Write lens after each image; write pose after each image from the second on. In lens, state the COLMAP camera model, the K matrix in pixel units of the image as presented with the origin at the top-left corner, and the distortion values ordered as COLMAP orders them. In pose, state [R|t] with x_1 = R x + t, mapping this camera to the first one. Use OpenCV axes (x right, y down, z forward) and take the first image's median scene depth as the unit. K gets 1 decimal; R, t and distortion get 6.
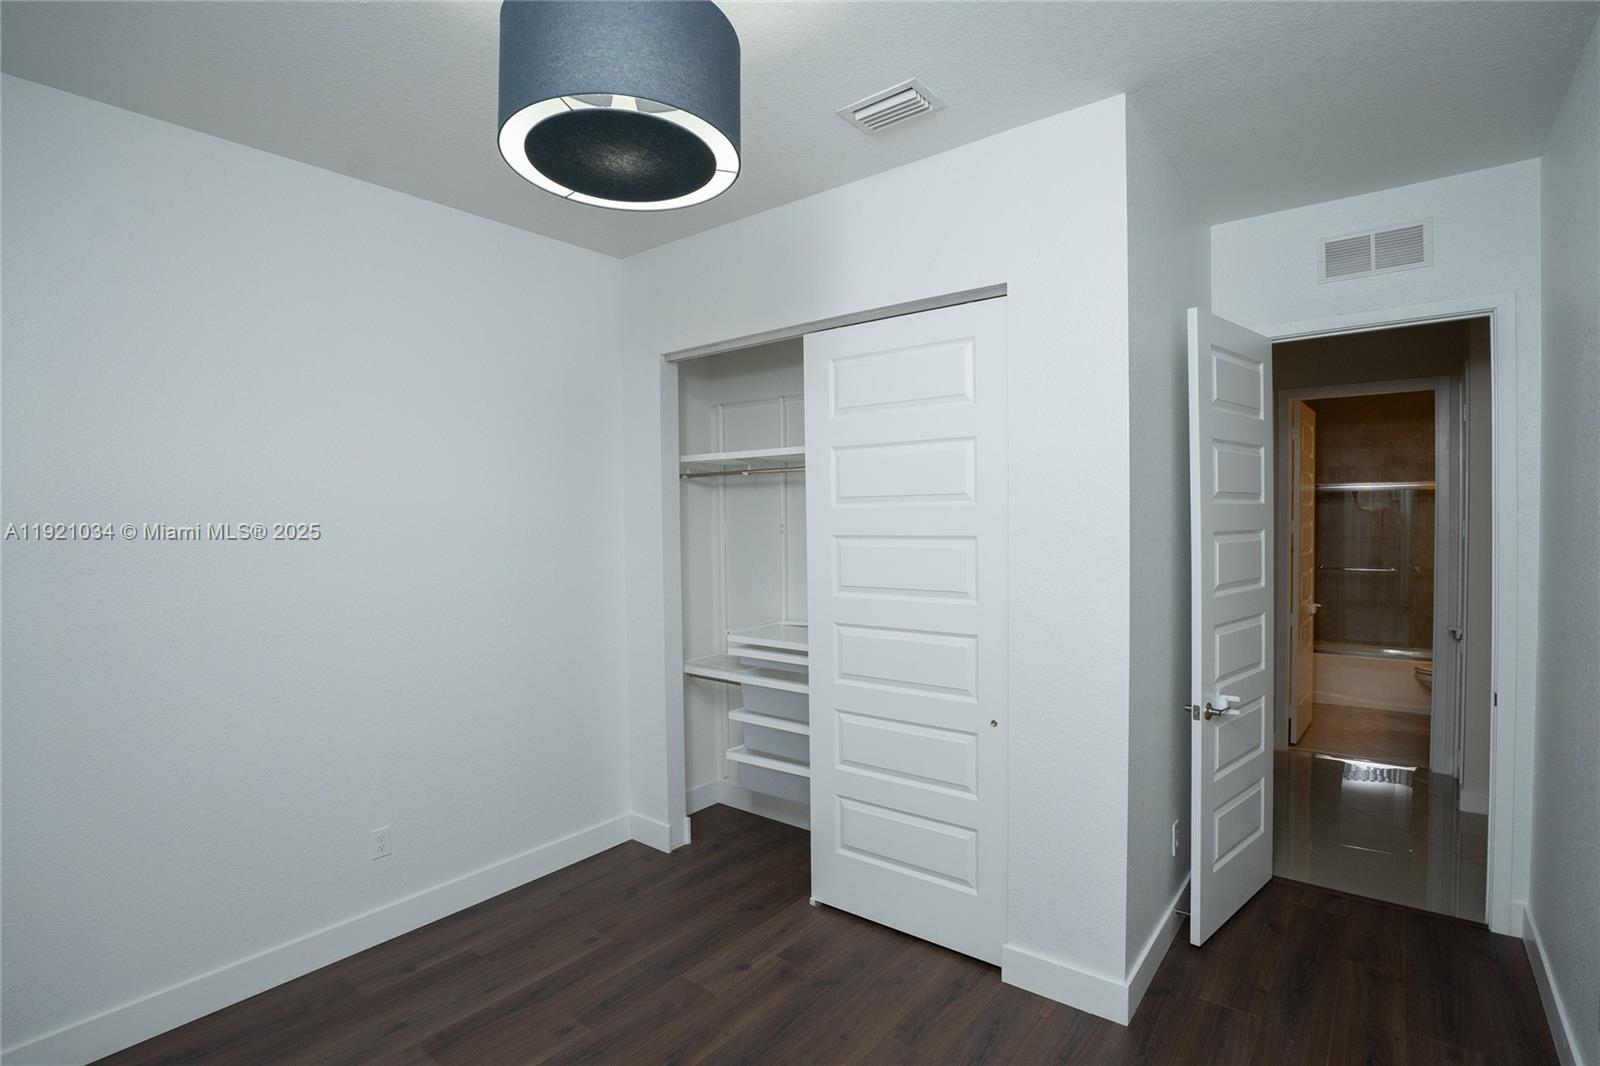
lens RADIAL K [[765.9, 0, 808.5], [0, 765.9, 539.2], [0, 0, 1]] dist [-0.040476, 0.000085]
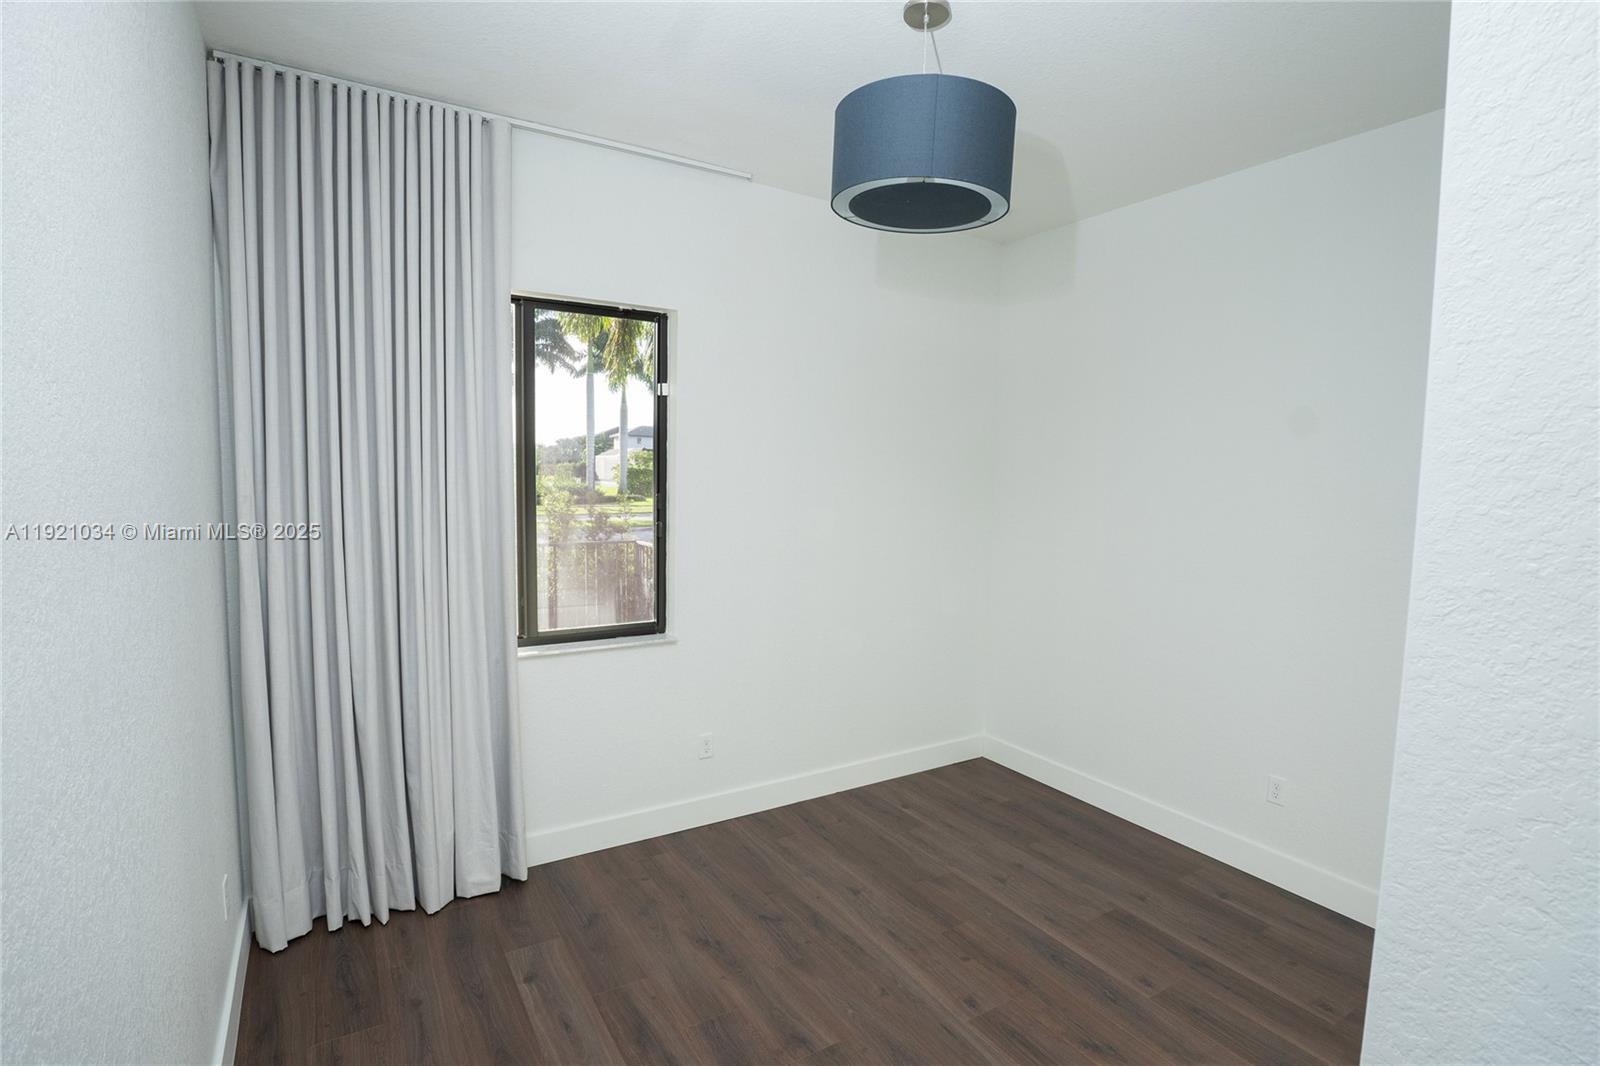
lens RADIAL K [[765.9, 0, 808.5], [0, 765.9, 539.2], [0, 0, 1]] dist [-0.040476, 0.000085]
pose [[-0.352656, 0.088920, -0.931519, 0.690241], [-0.041100, 0.993042, 0.110352, -0.042644], [0.934850, 0.077202, -0.346548, 0.807846]]
